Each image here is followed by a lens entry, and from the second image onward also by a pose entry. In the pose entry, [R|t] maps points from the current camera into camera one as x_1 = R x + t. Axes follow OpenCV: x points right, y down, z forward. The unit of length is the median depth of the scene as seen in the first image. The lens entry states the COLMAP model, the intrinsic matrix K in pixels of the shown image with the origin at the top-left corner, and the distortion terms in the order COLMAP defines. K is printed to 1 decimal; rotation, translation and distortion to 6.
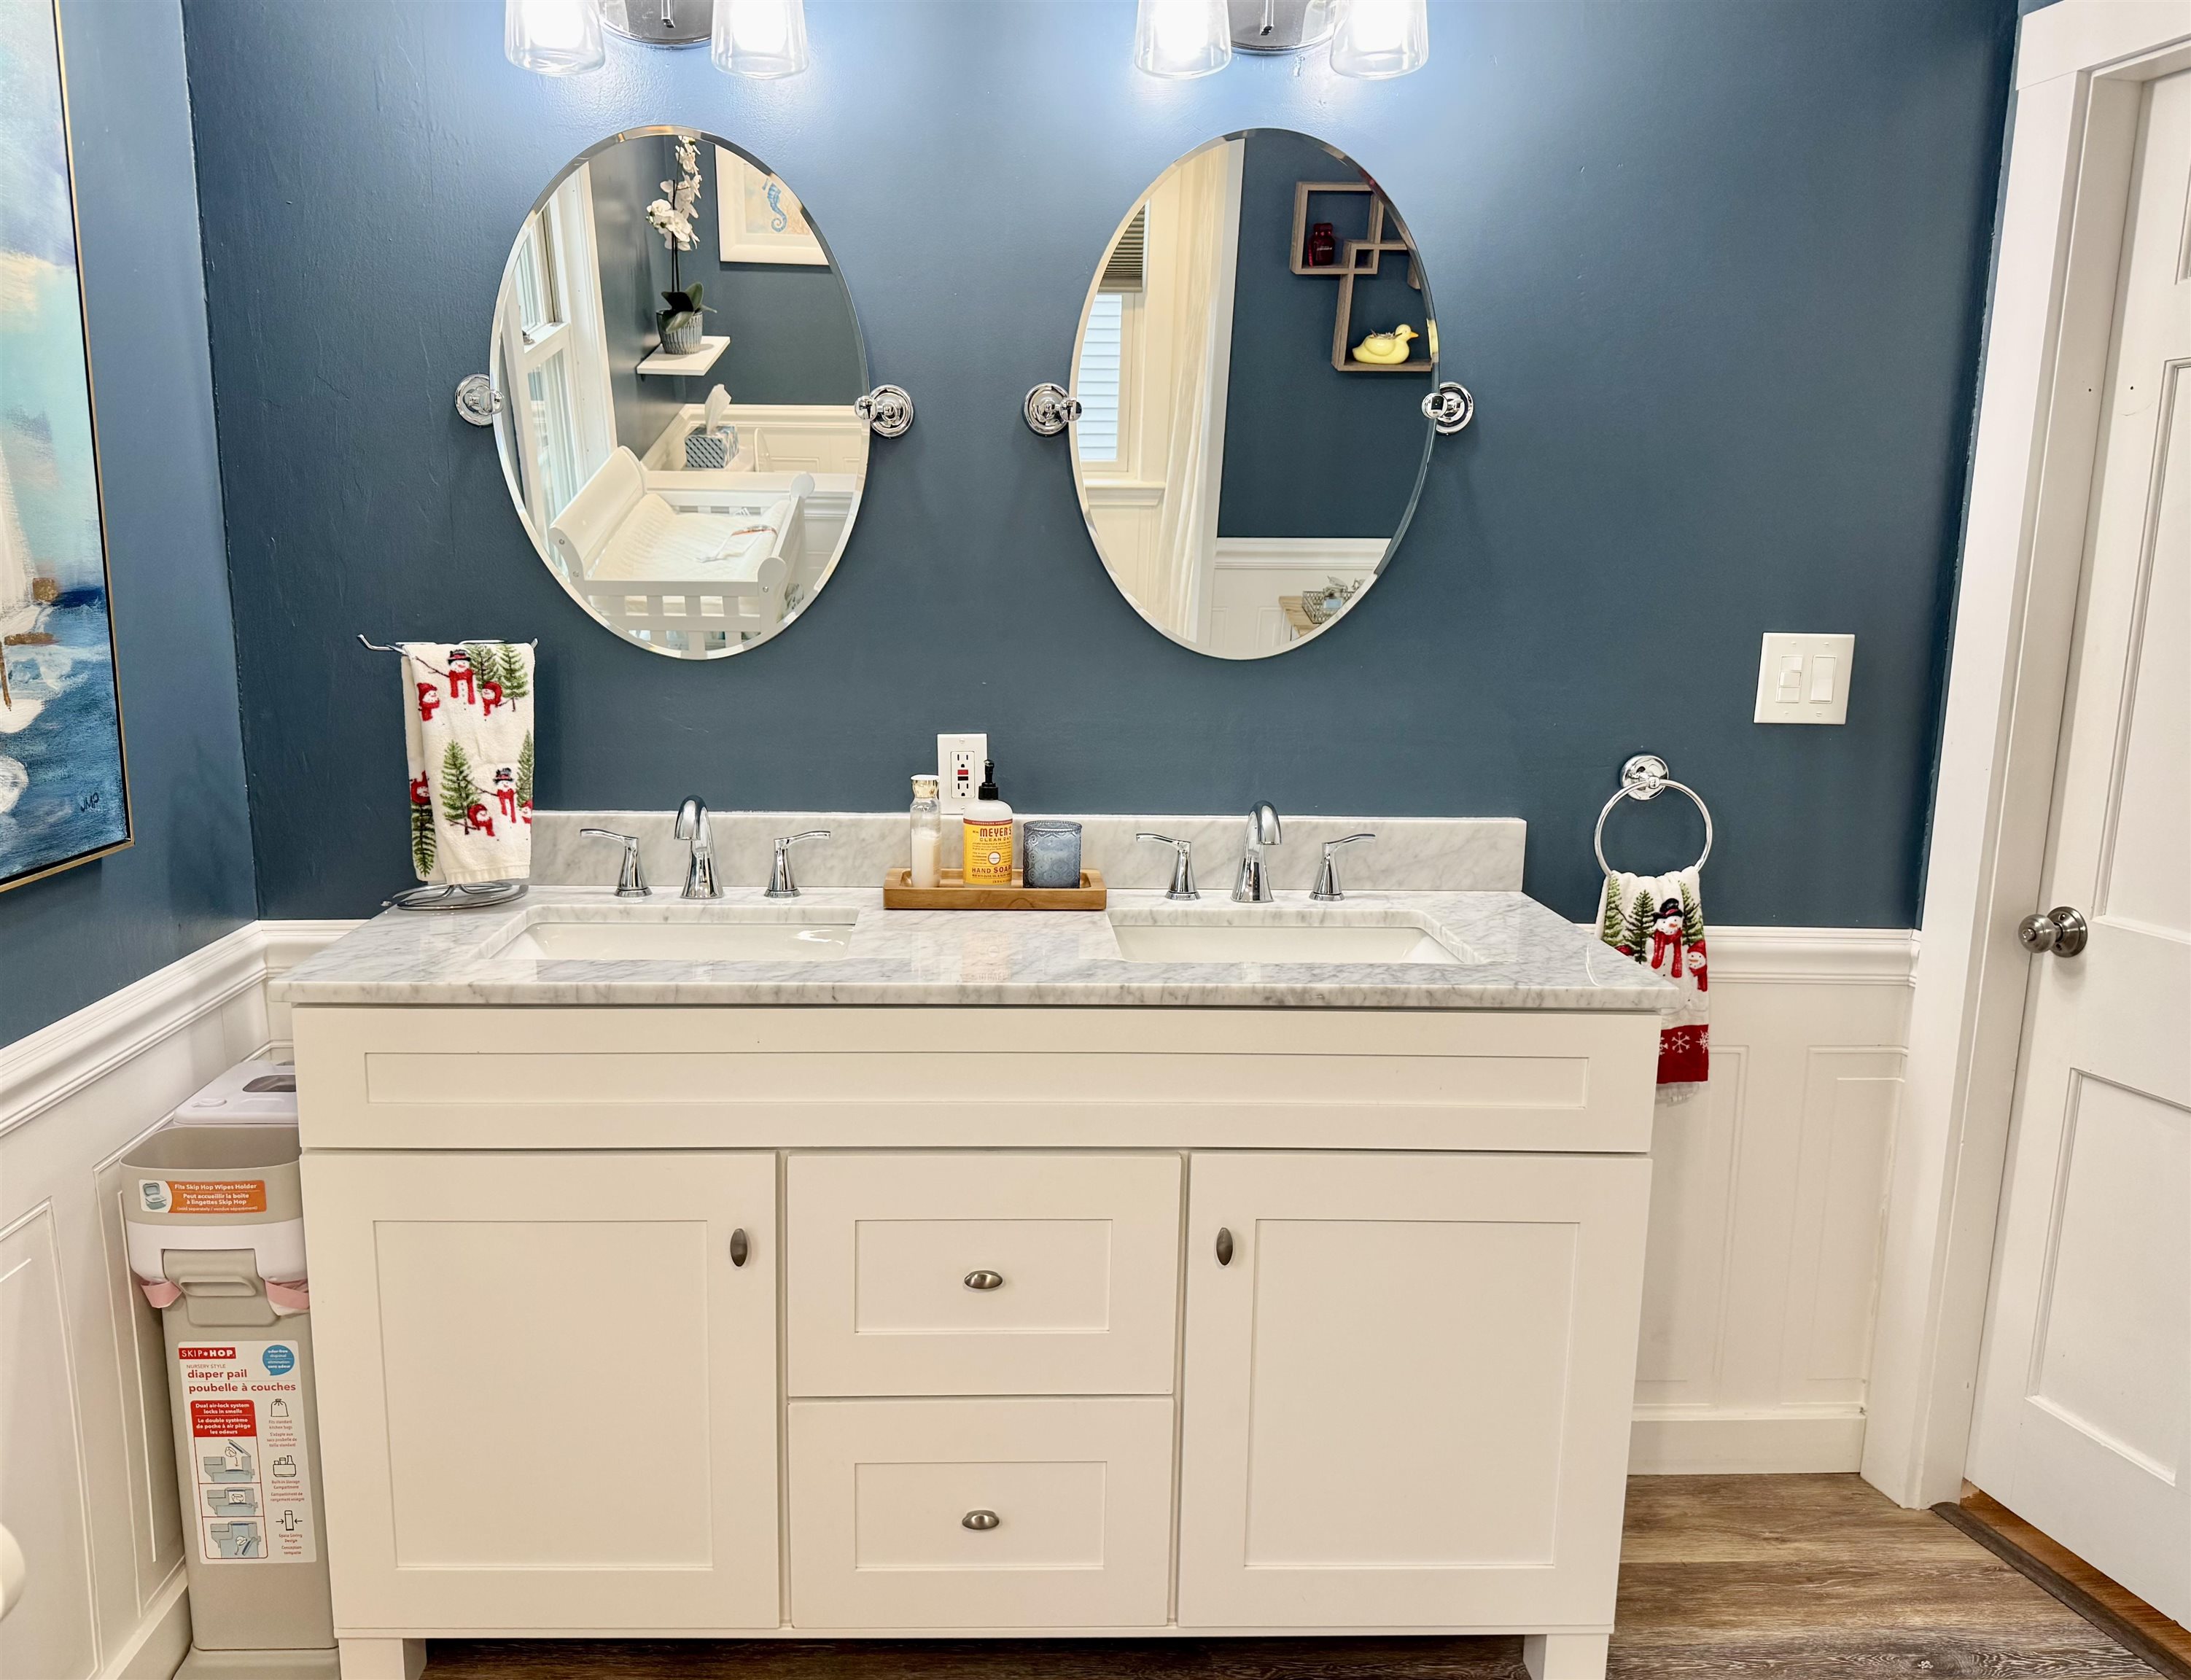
lens RADIAL K [[1652.0, 0, 1095.5], [0, 1652.0, 840.0], [0, 0, 1]] dist [0.049364, -0.001570]
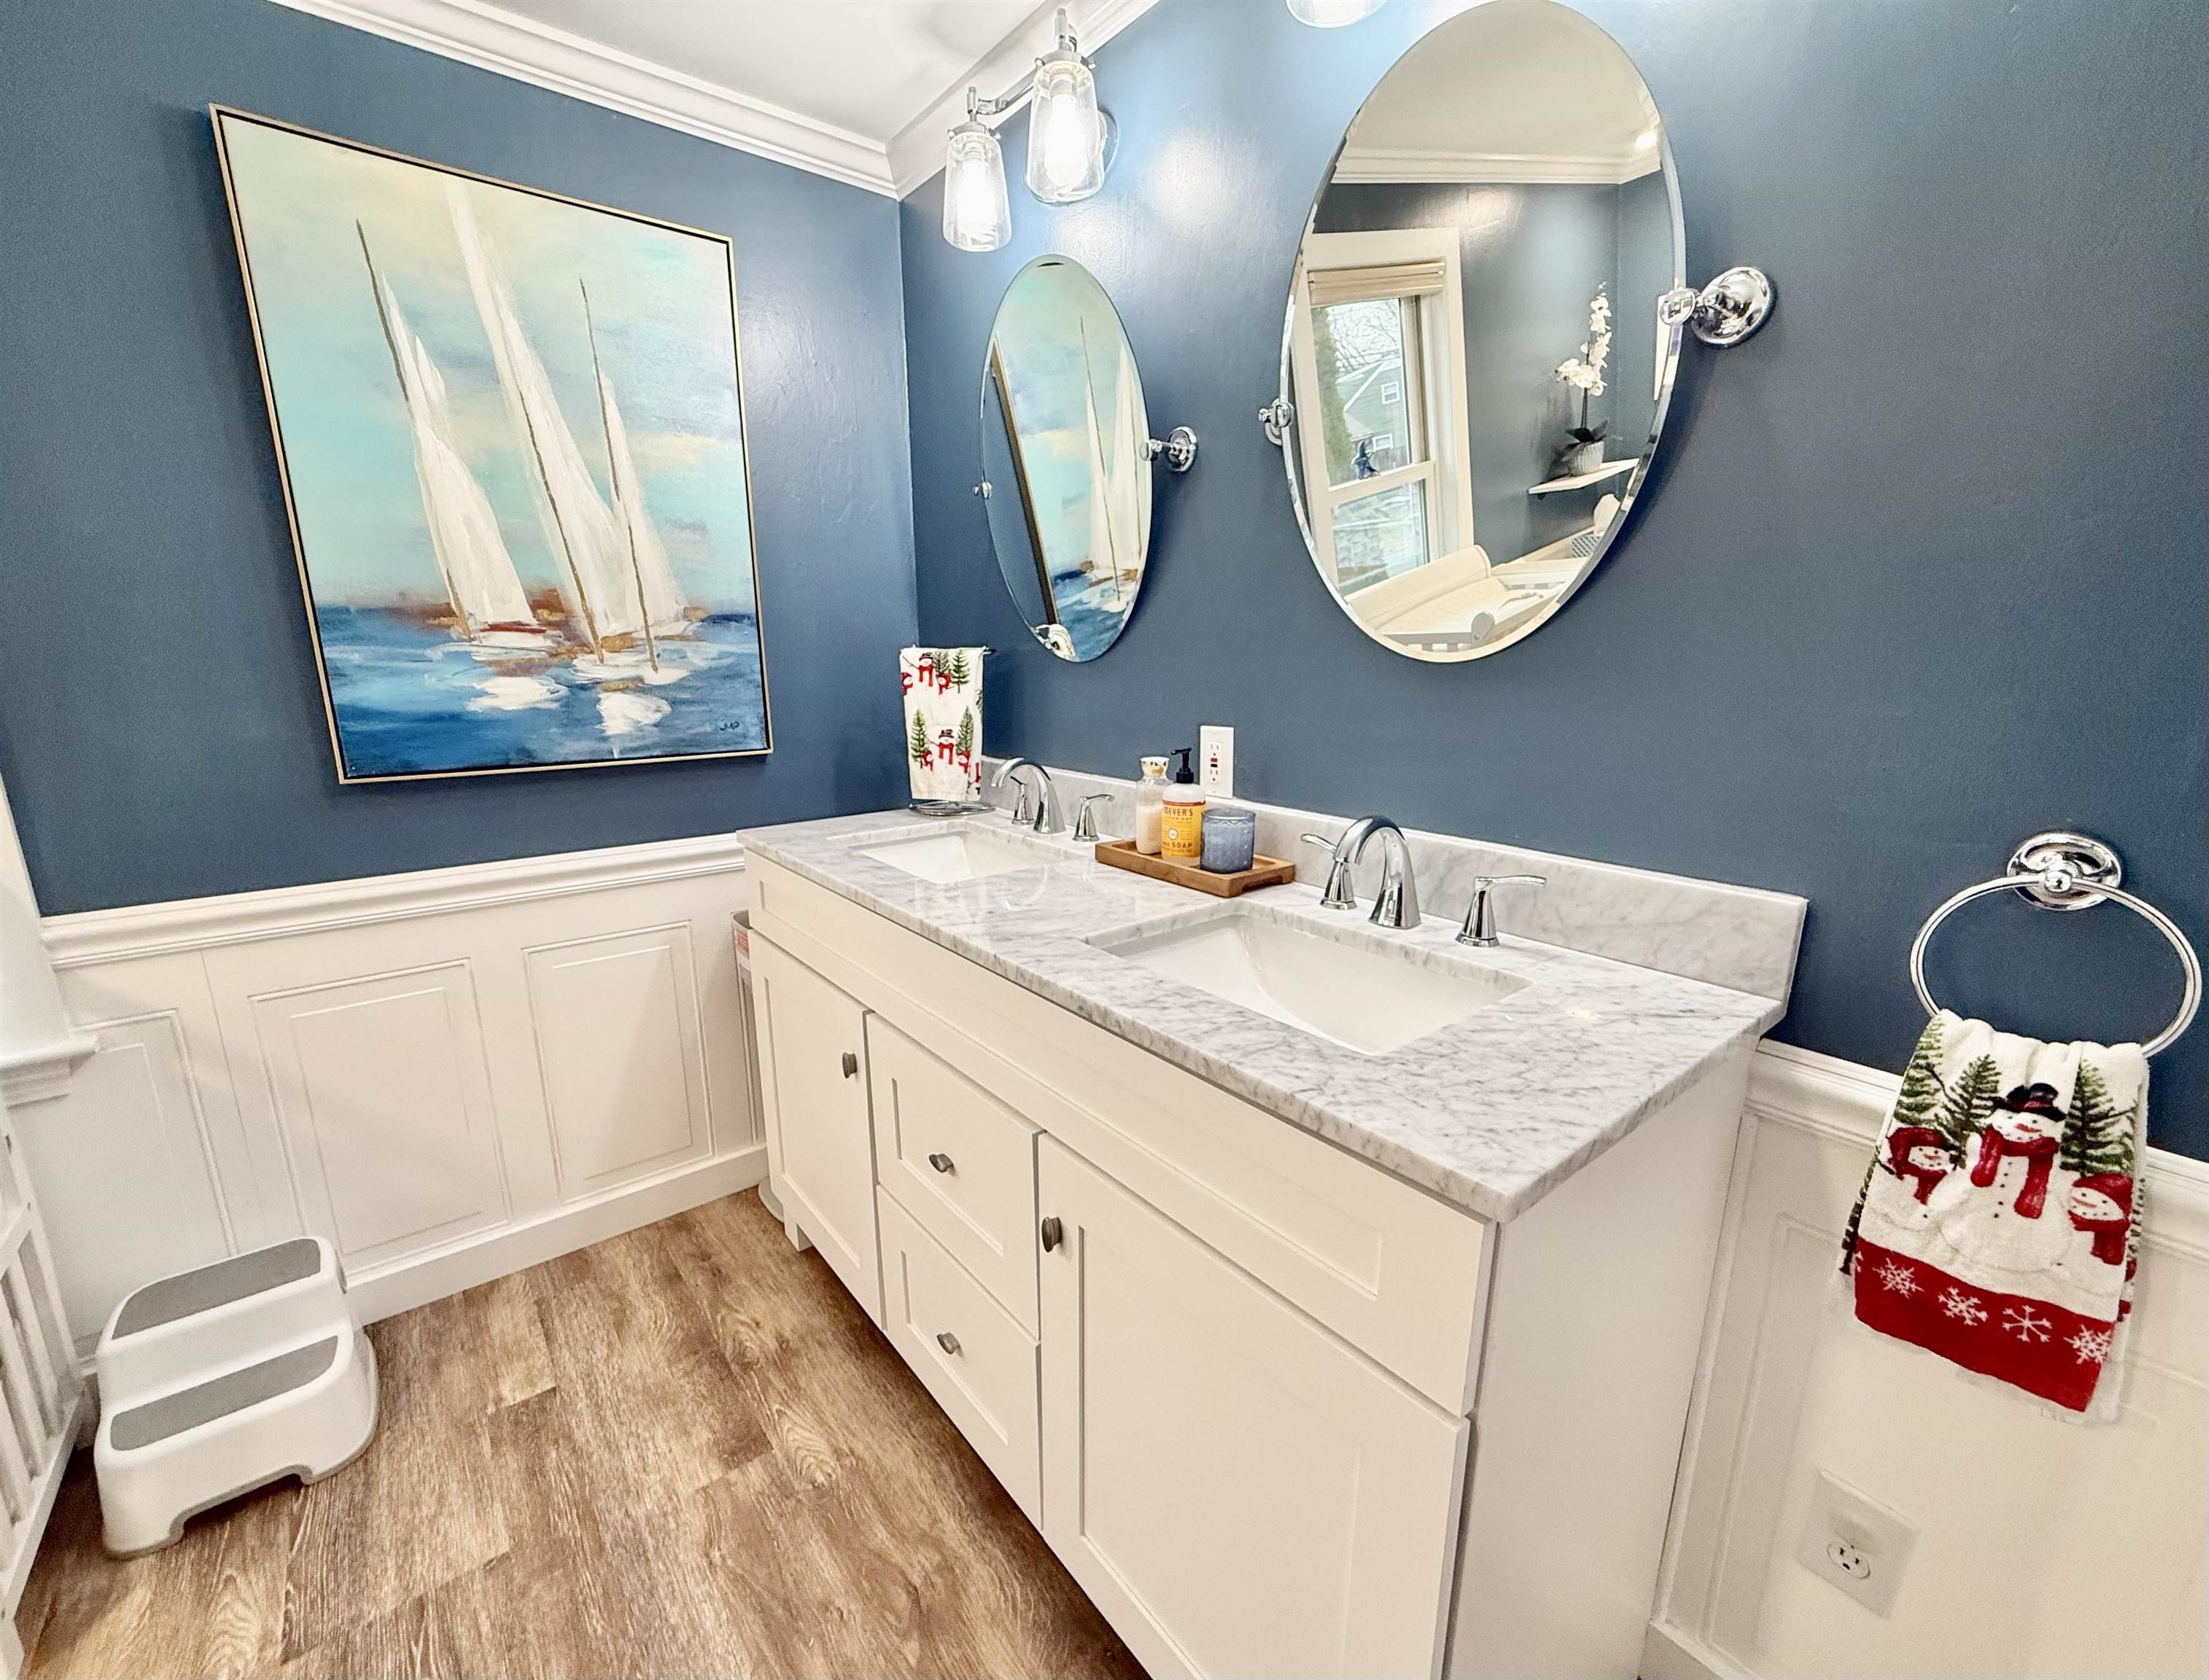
lens RADIAL K [[938.5, 0, 1104.5], [0, 938.5, 840.0], [0, 0, 1]] dist [0.001820, 0.000380]
pose [[0.585158, 0.151856, -0.796573, 0.419837], [-0.128342, 0.987272, 0.093931, -0.039382], [0.800698, 0.047269, 0.597200, 0.557468]]
